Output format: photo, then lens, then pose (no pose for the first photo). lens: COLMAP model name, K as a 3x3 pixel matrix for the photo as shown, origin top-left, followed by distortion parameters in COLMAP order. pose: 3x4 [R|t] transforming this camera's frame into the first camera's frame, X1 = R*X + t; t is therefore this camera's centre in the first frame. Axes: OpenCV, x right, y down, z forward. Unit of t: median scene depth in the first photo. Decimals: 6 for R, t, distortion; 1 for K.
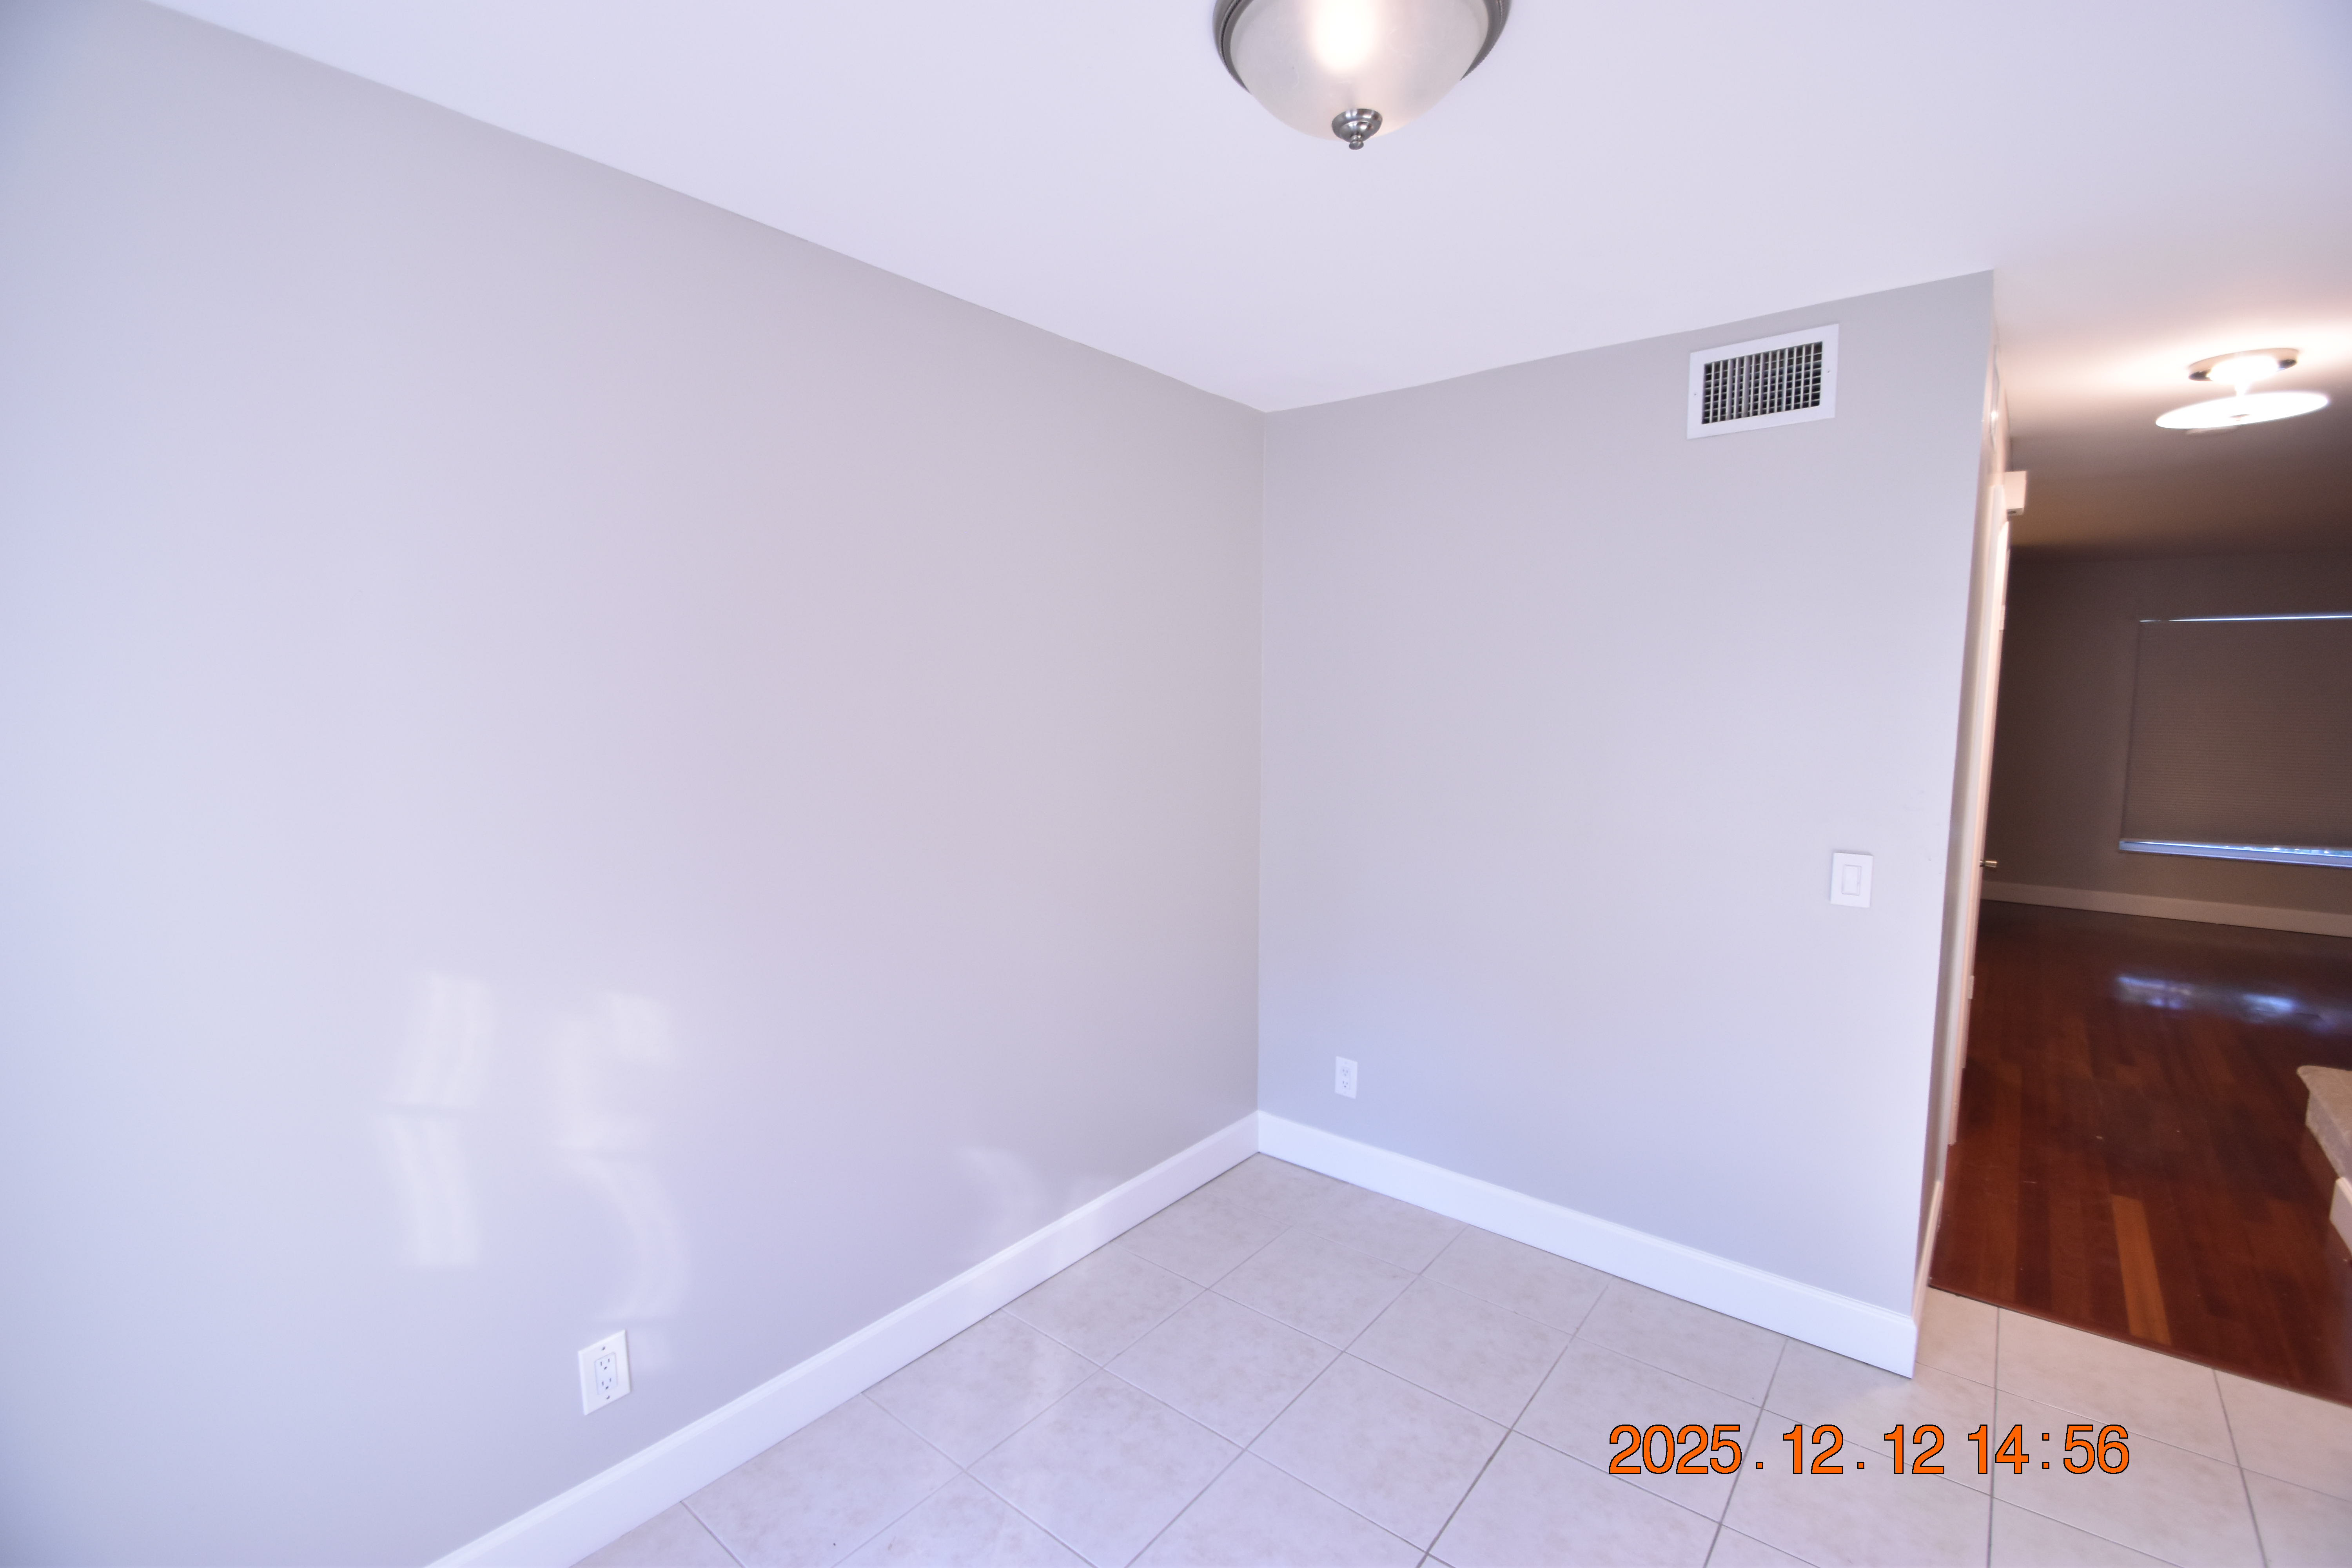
lens RADIAL K [[1029.7, 0, 1171.9], [0, 1029.7, 793.1], [0, 0, 1]] dist [0.011478, -0.014760]
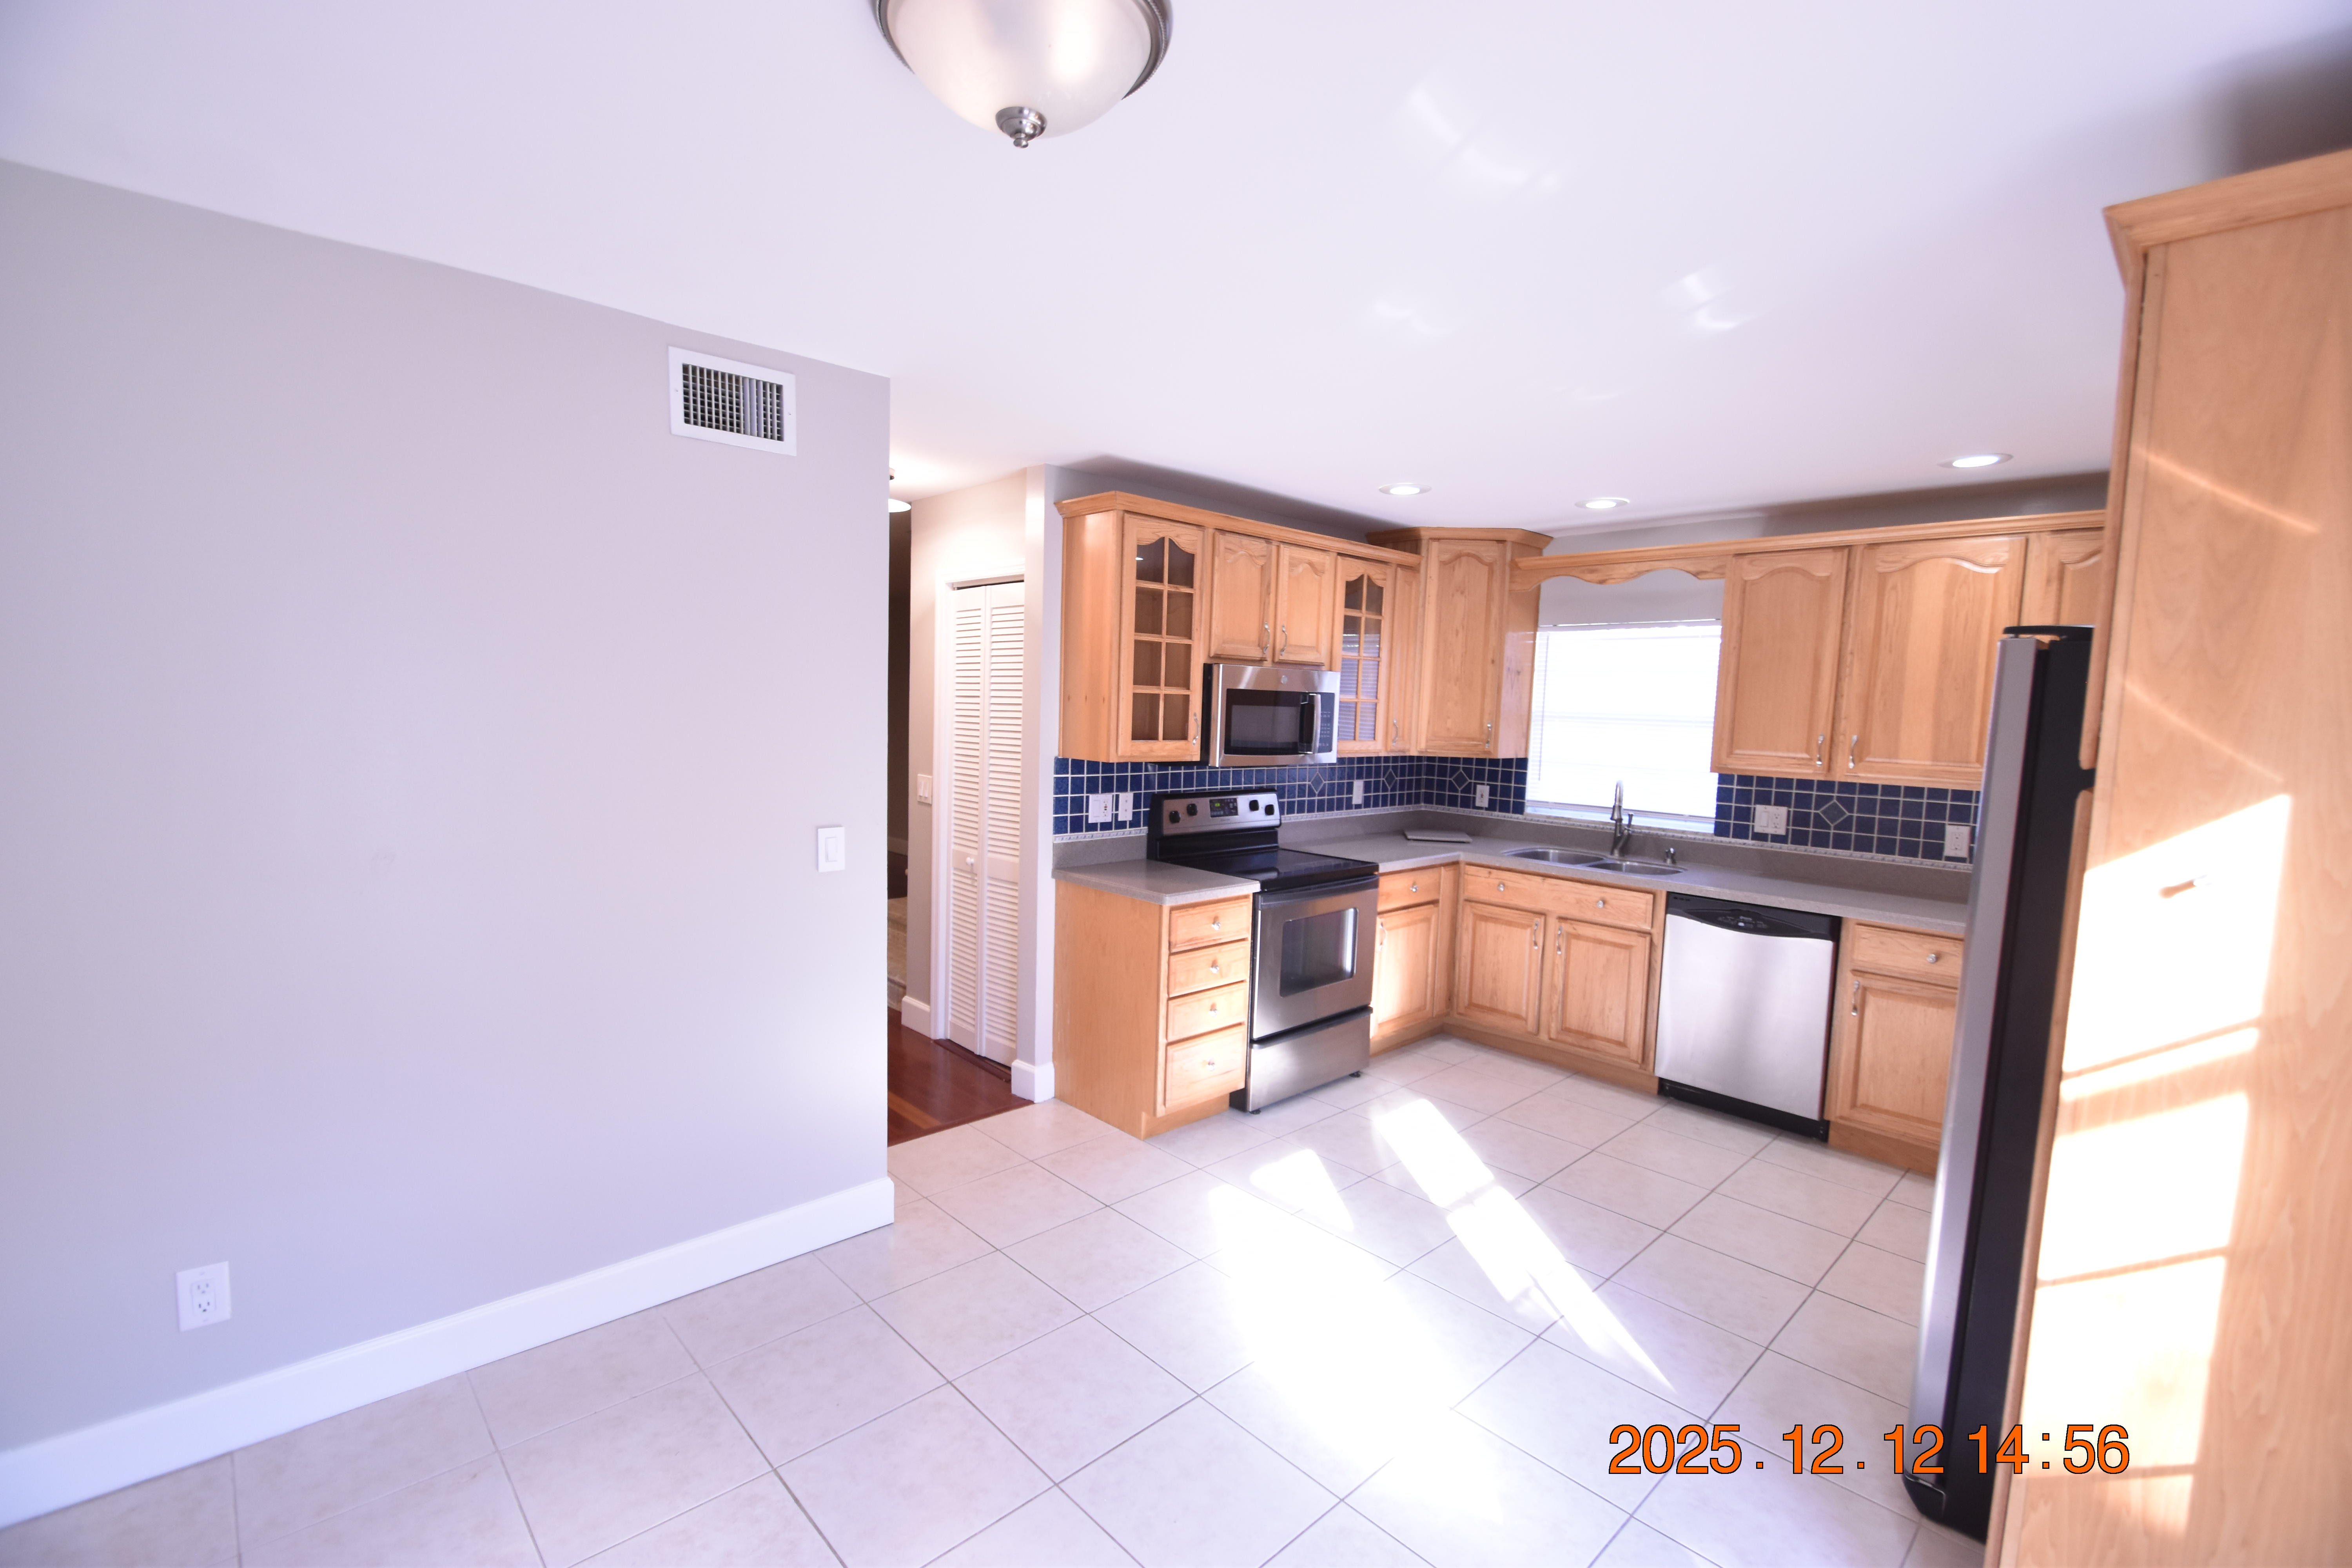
lens RADIAL K [[1029.7, 0, 1169.5], [0, 1029.7, 797.8], [0, 0, 1]] dist [0.011478, -0.014760]
pose [[0.131741, -0.088523, 0.987324, -0.470877], [0.074281, 0.994086, 0.079218, -0.041510], [-0.988497, 0.062903, 0.137538, 0.438737]]
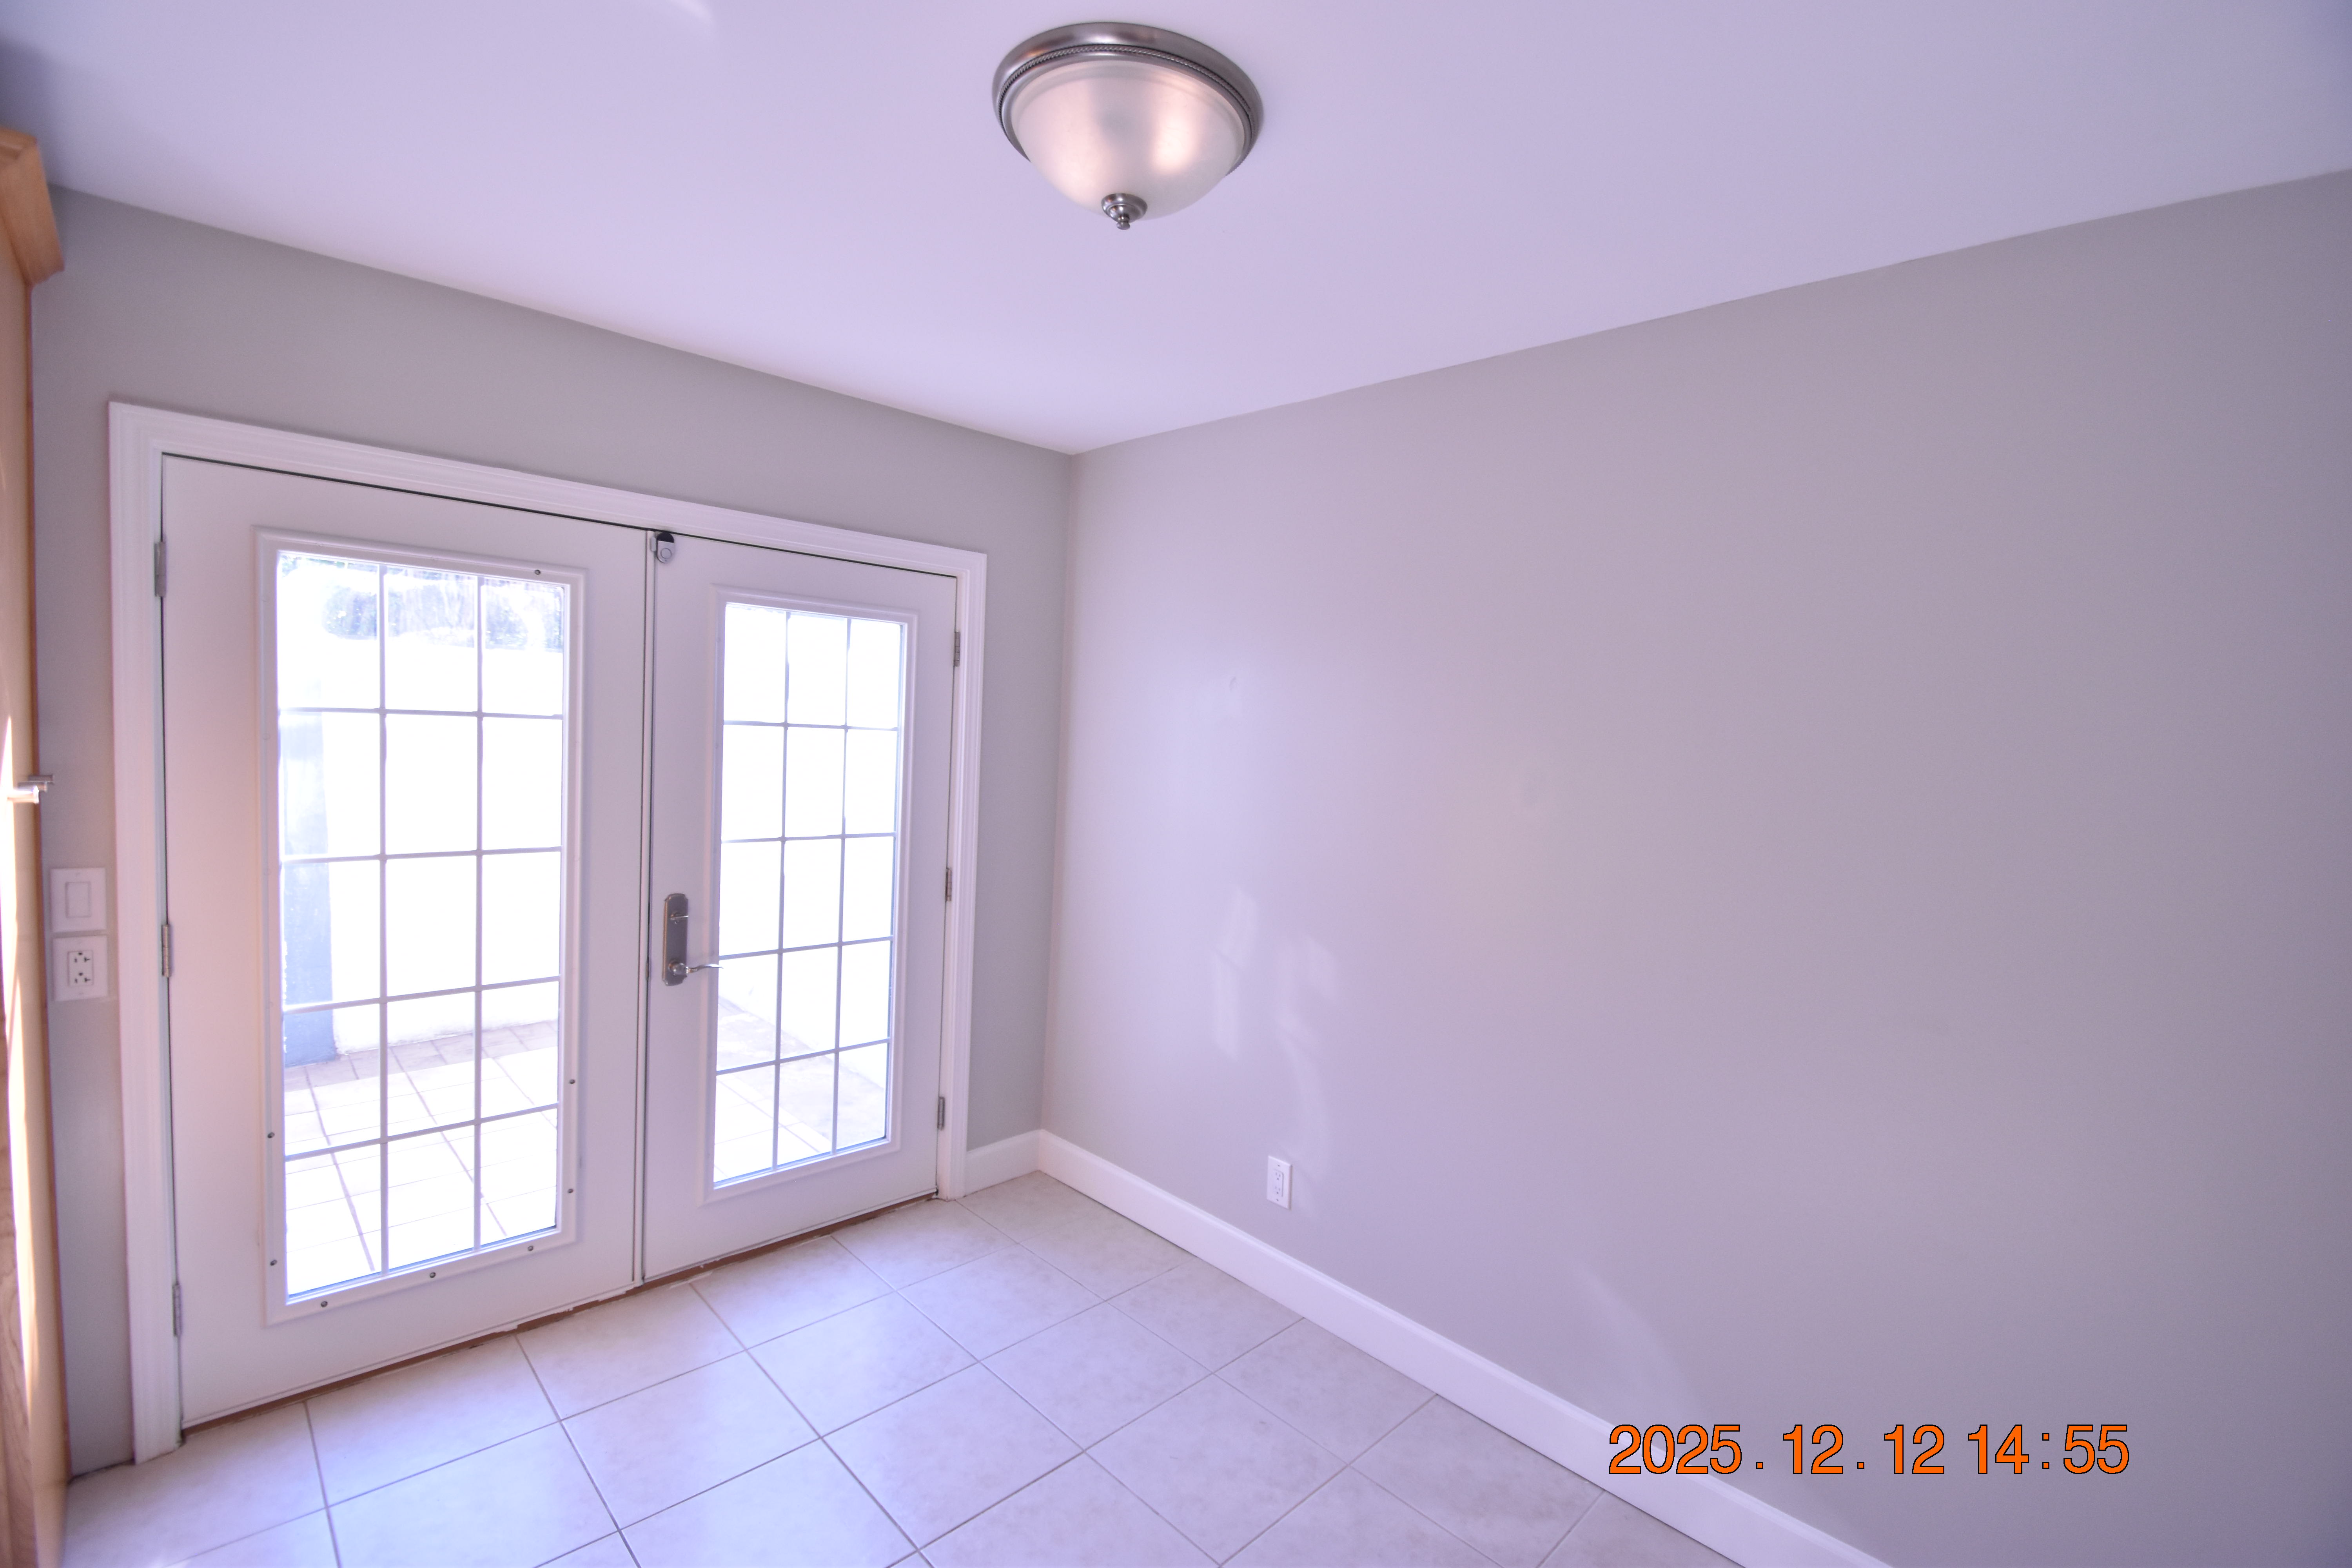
lens RADIAL K [[1029.7, 0, 1155.8], [0, 1029.7, 793.0], [0, 0, 1]] dist [0.011478, -0.014760]
pose [[-0.123108, 0.063909, -0.990333, 0.735645], [-0.154891, 0.984457, 0.082784, -0.073202], [0.980231, 0.163586, -0.111296, 0.715933]]
